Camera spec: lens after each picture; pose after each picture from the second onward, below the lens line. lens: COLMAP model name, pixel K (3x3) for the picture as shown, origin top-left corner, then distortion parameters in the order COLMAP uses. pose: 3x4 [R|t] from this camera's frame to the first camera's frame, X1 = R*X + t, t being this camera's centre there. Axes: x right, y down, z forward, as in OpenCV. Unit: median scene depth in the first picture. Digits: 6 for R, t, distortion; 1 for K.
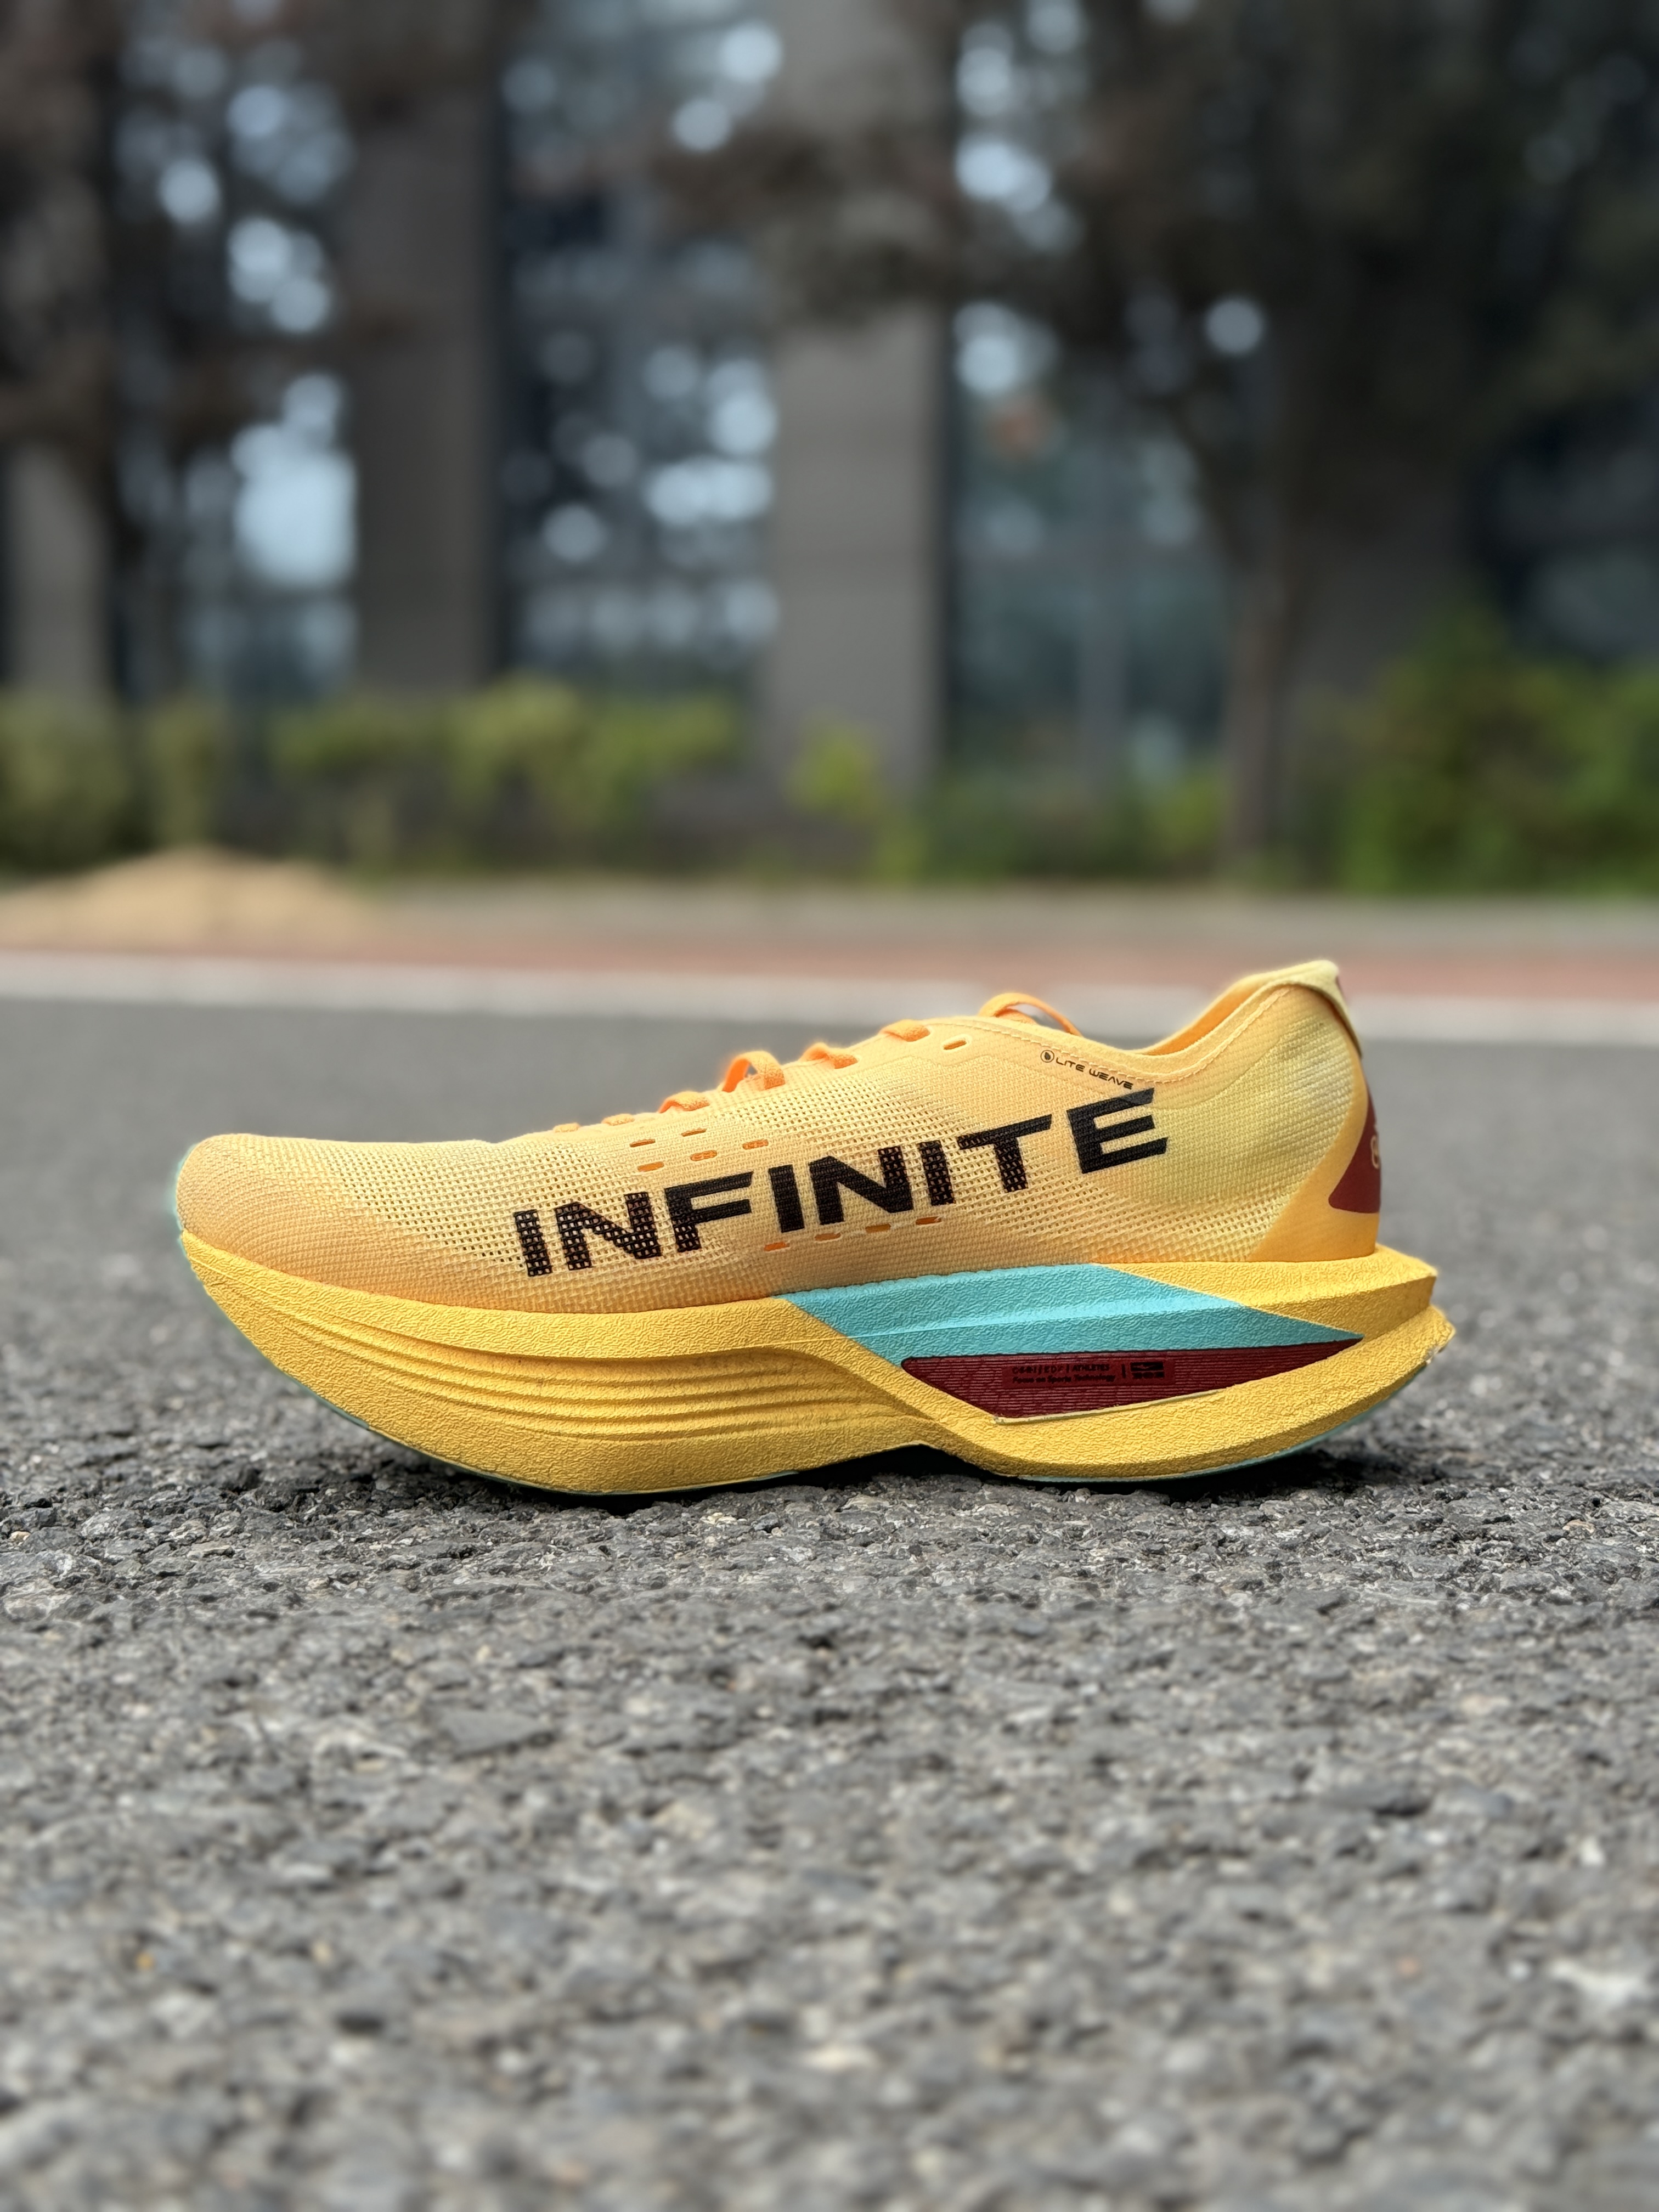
lens RADIAL K [[3321.1, 0, 829.5], [0, 3321.1, 1106.0], [0, 0, 1]] dist [0.195492, -0.360132]
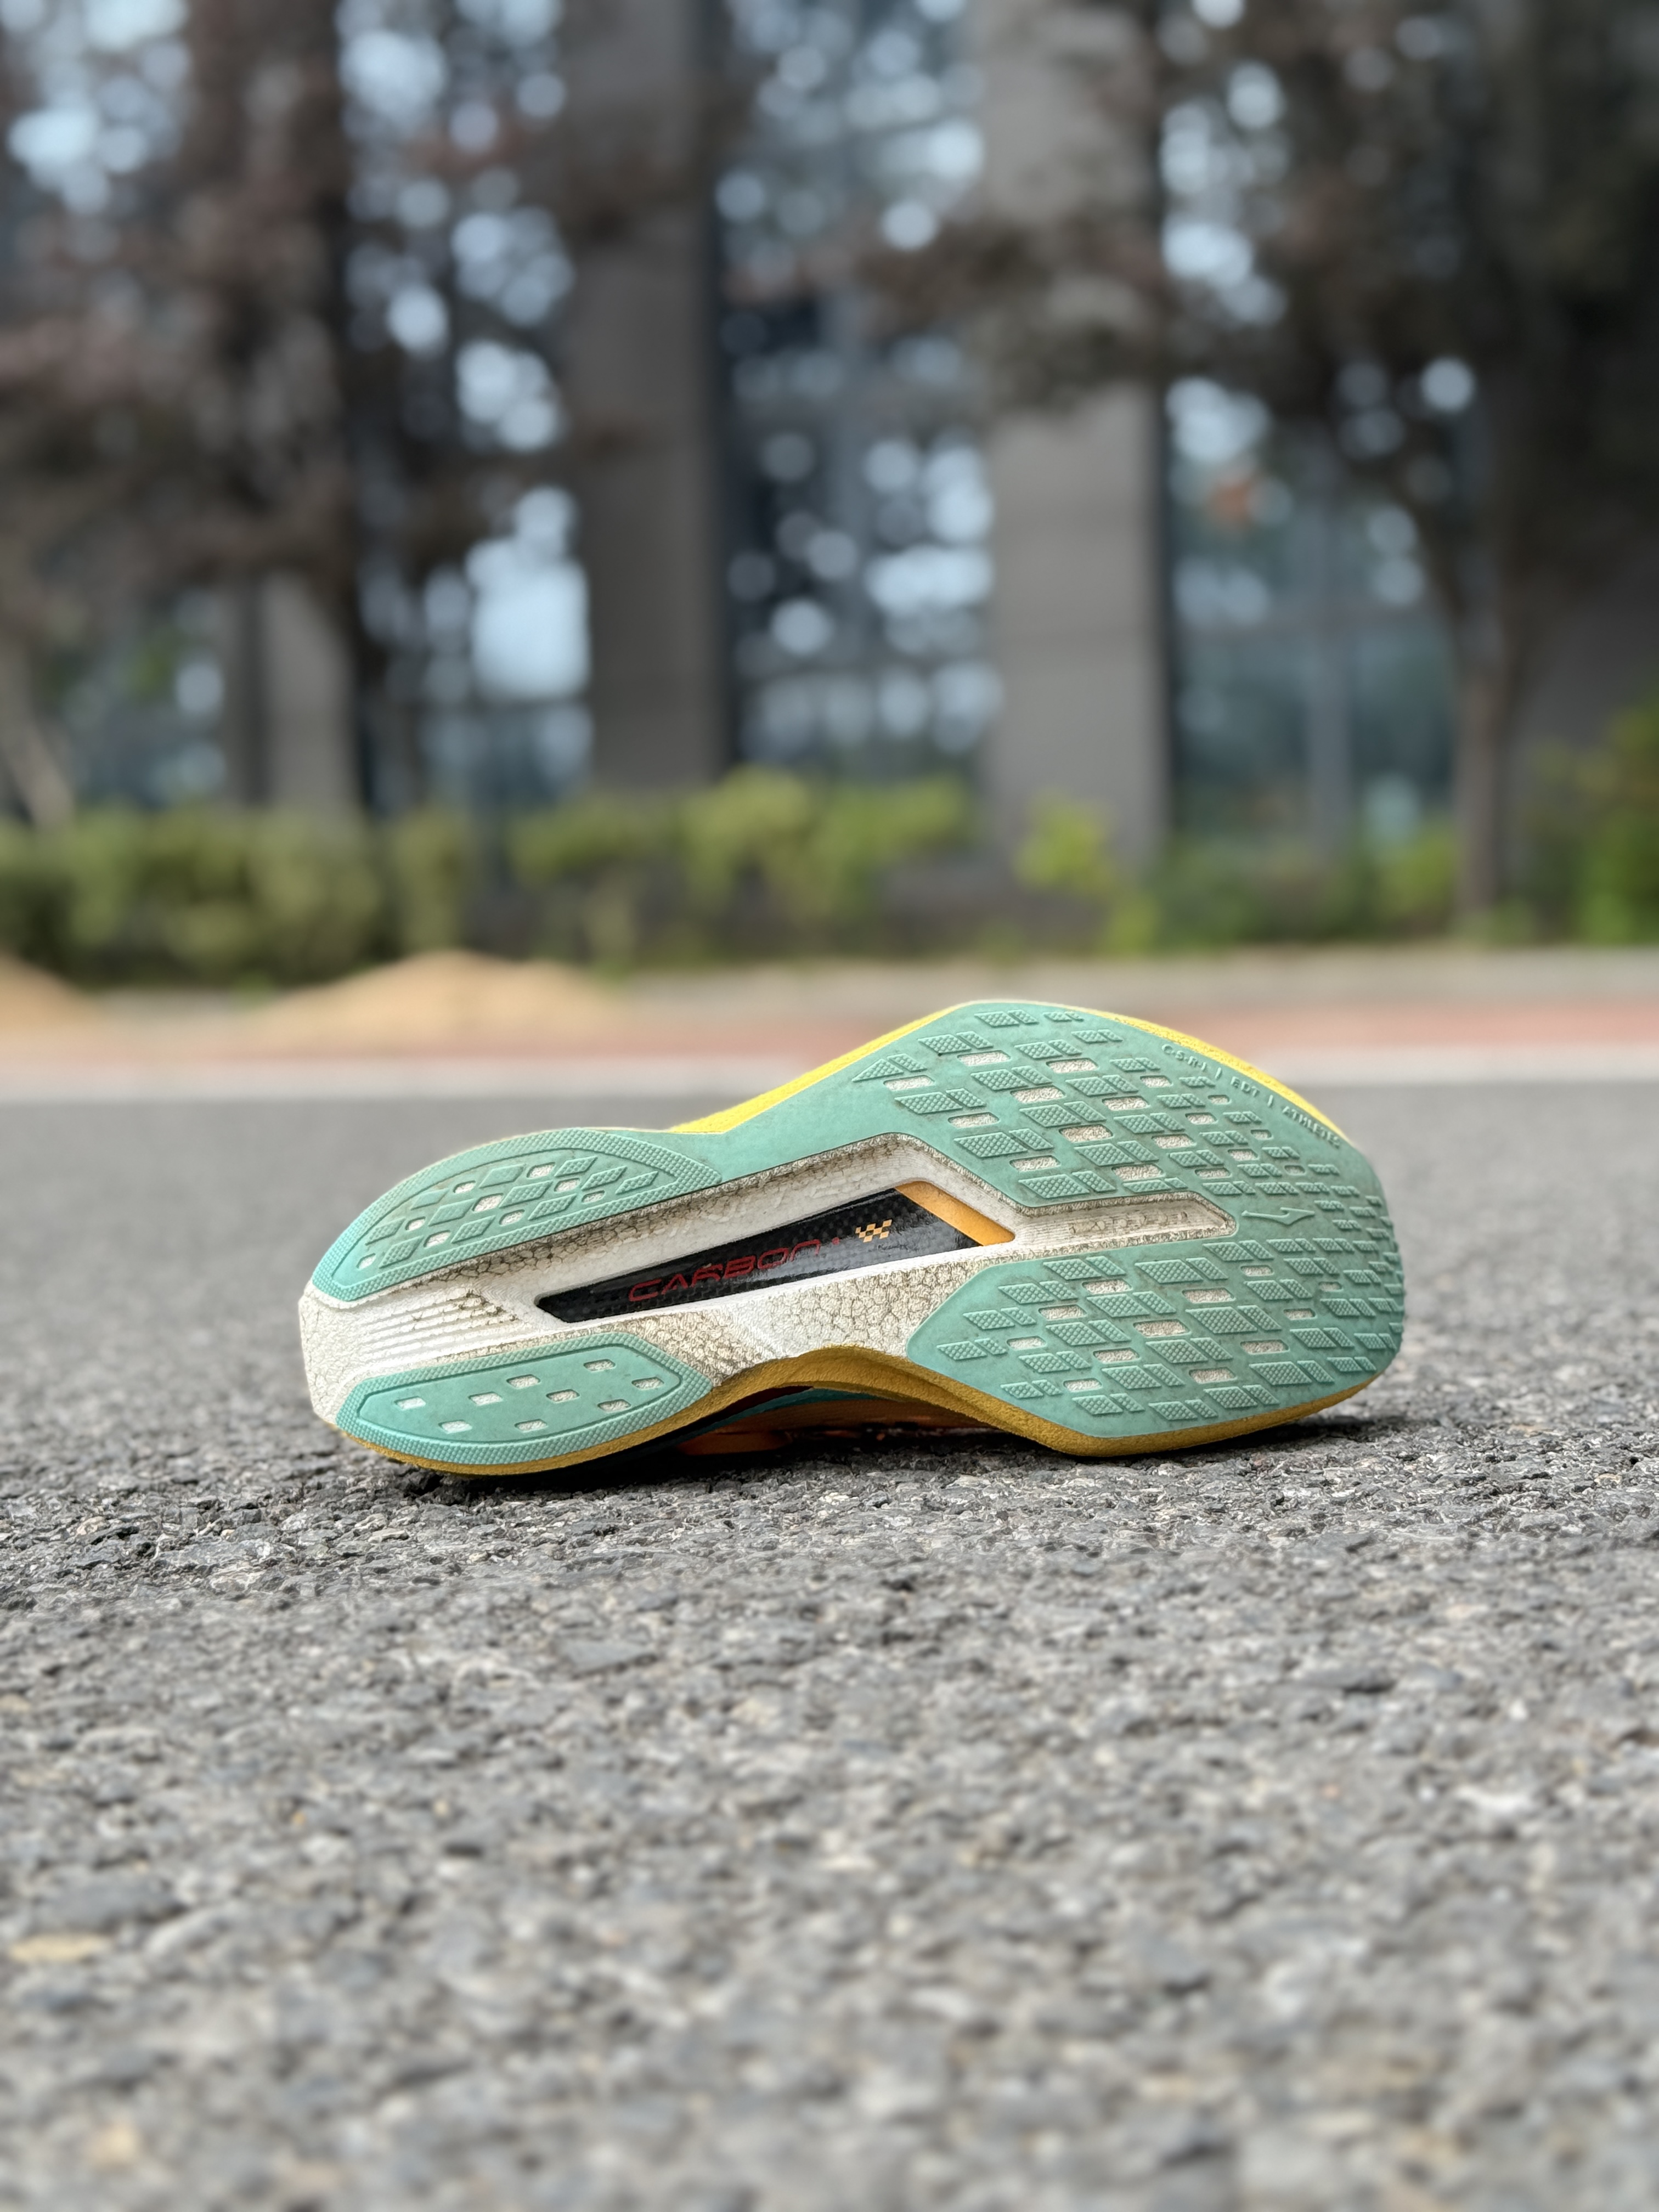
lens RADIAL K [[3321.1, 0, 829.5], [0, 3321.1, 1106.0], [0, 0, 1]] dist [0.195492, -0.360132]
pose [[0.996251, -0.041367, -0.075976, 0.066823], [0.039456, 0.998870, -0.026489, 0.025585], [0.076986, 0.023392, 0.996758, -0.148724]]
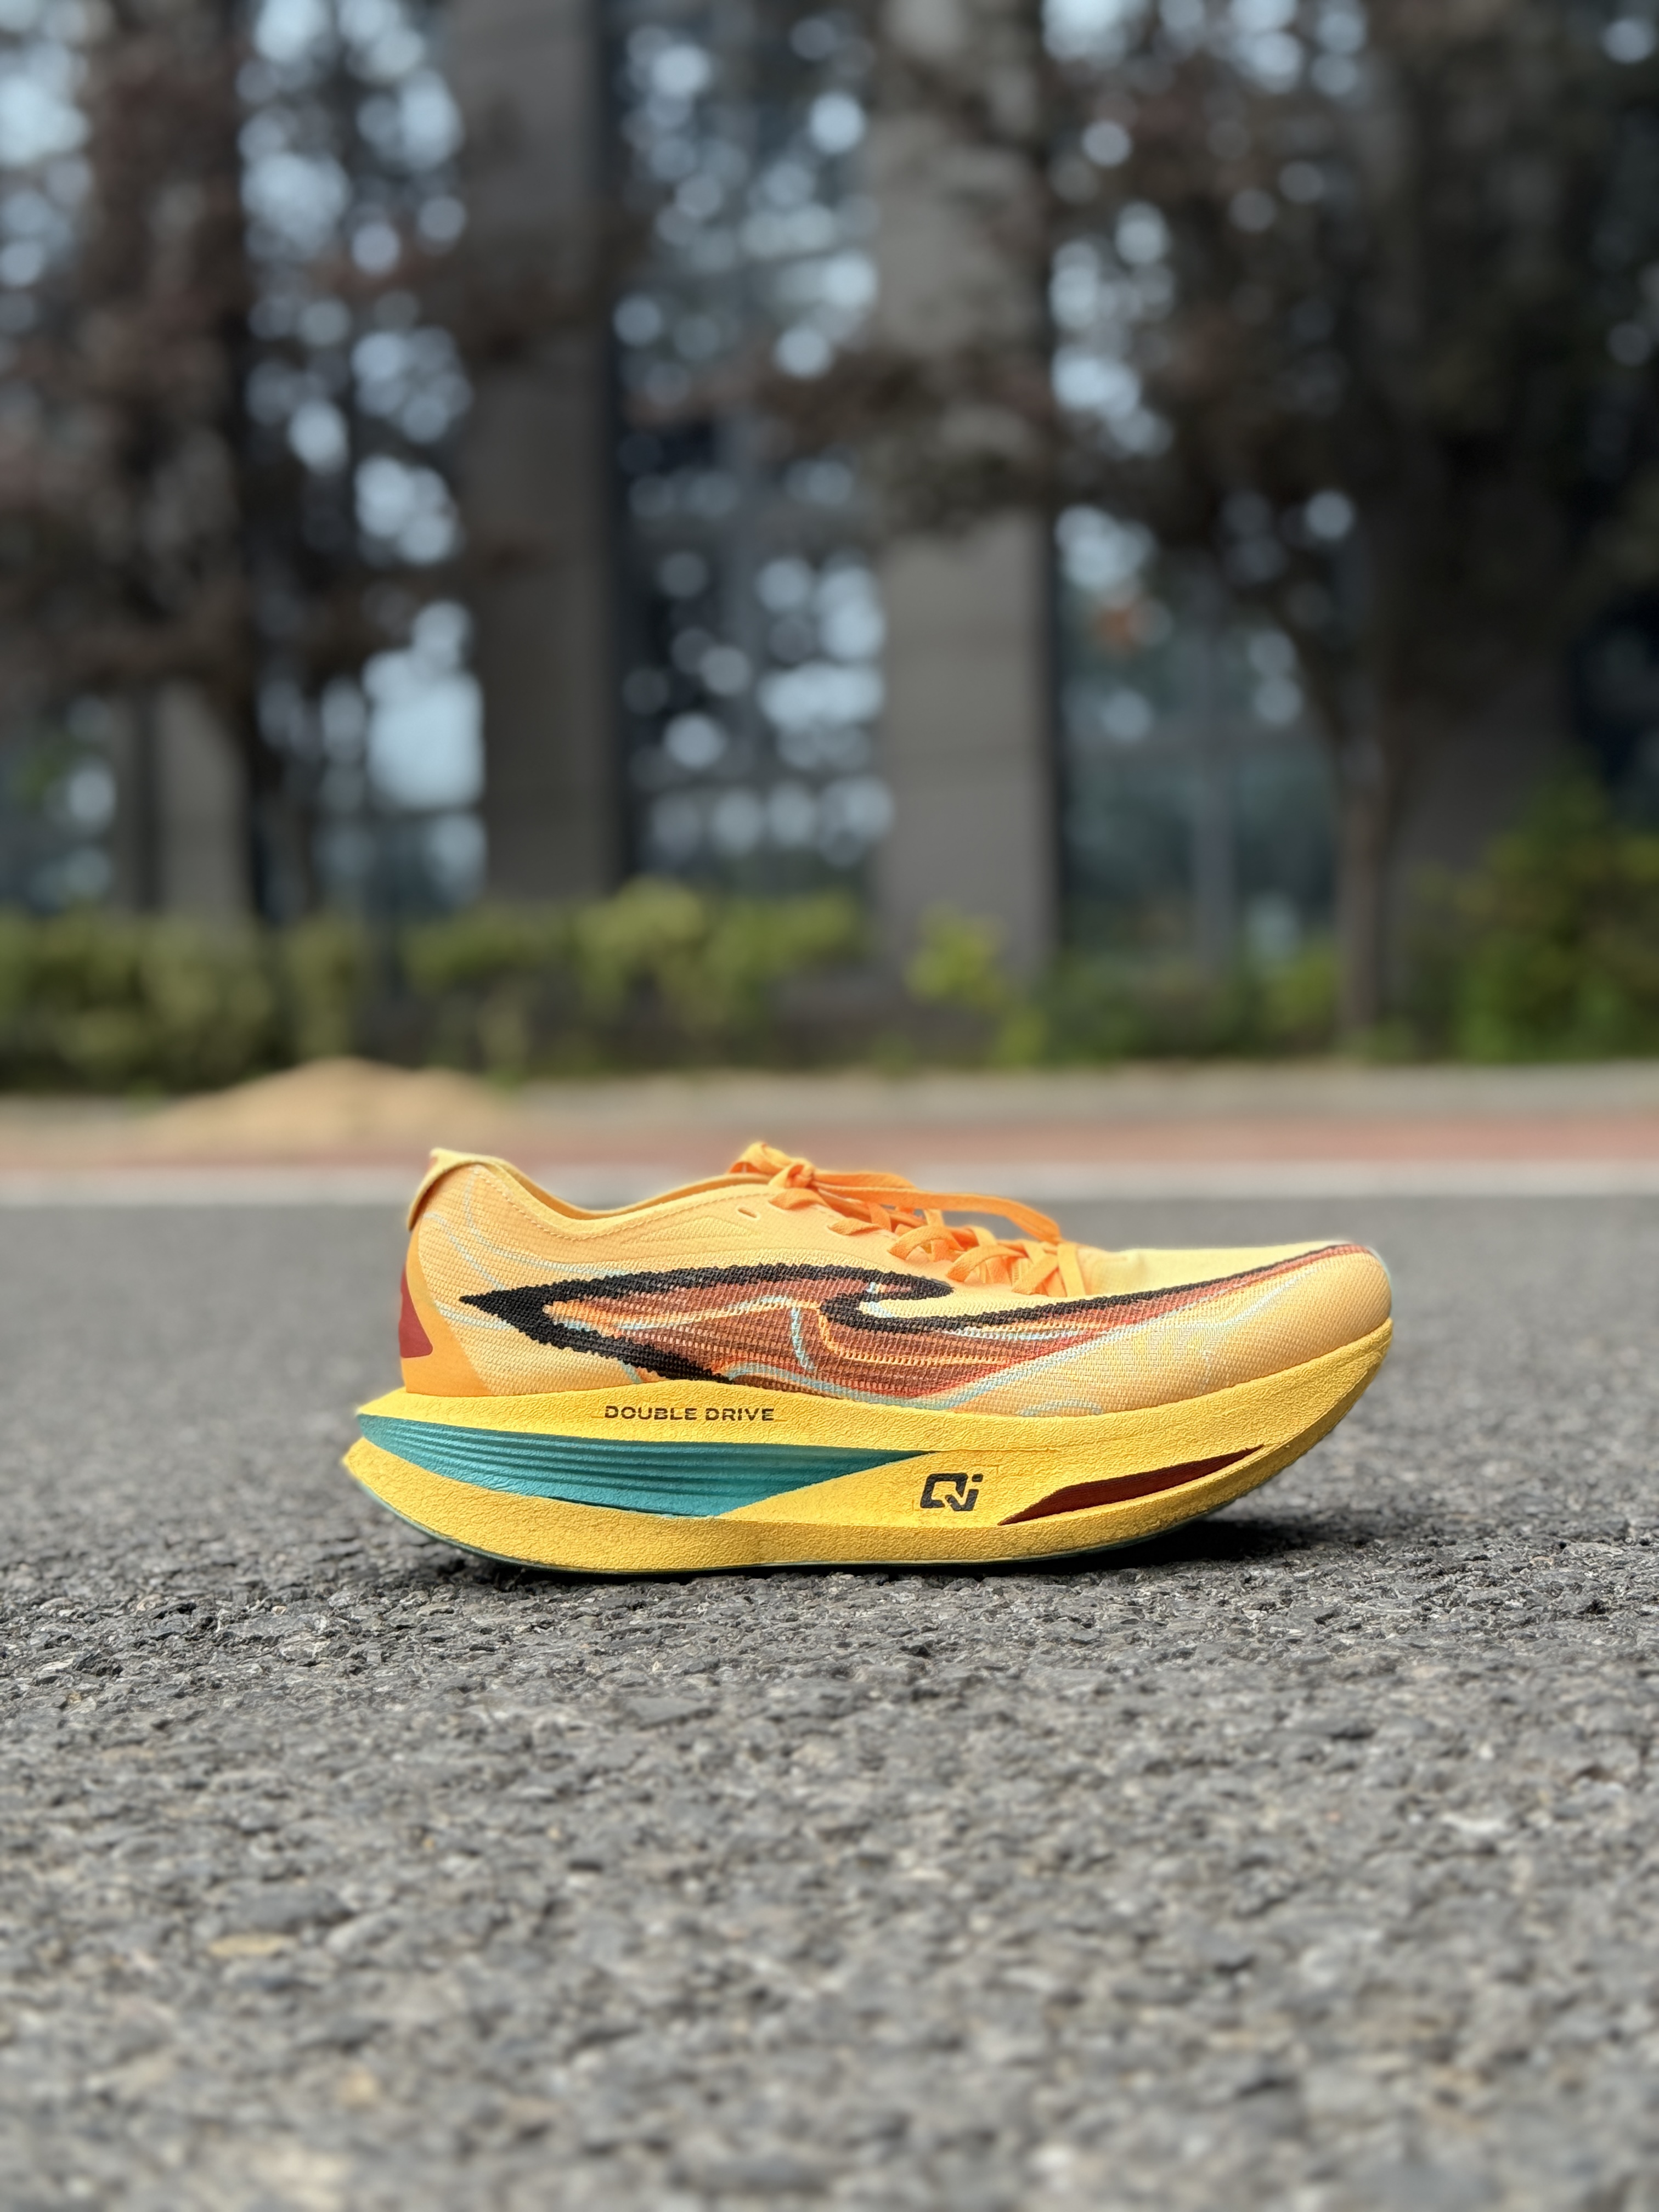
lens RADIAL K [[3321.1, 0, 829.5], [0, 3321.1, 1106.0], [0, 0, 1]] dist [0.195492, -0.360132]
pose [[0.998583, -0.036467, -0.038747, 0.020153], [0.034192, 0.997741, -0.057833, 0.025531], [0.040768, 0.056427, 0.997574, -0.286071]]
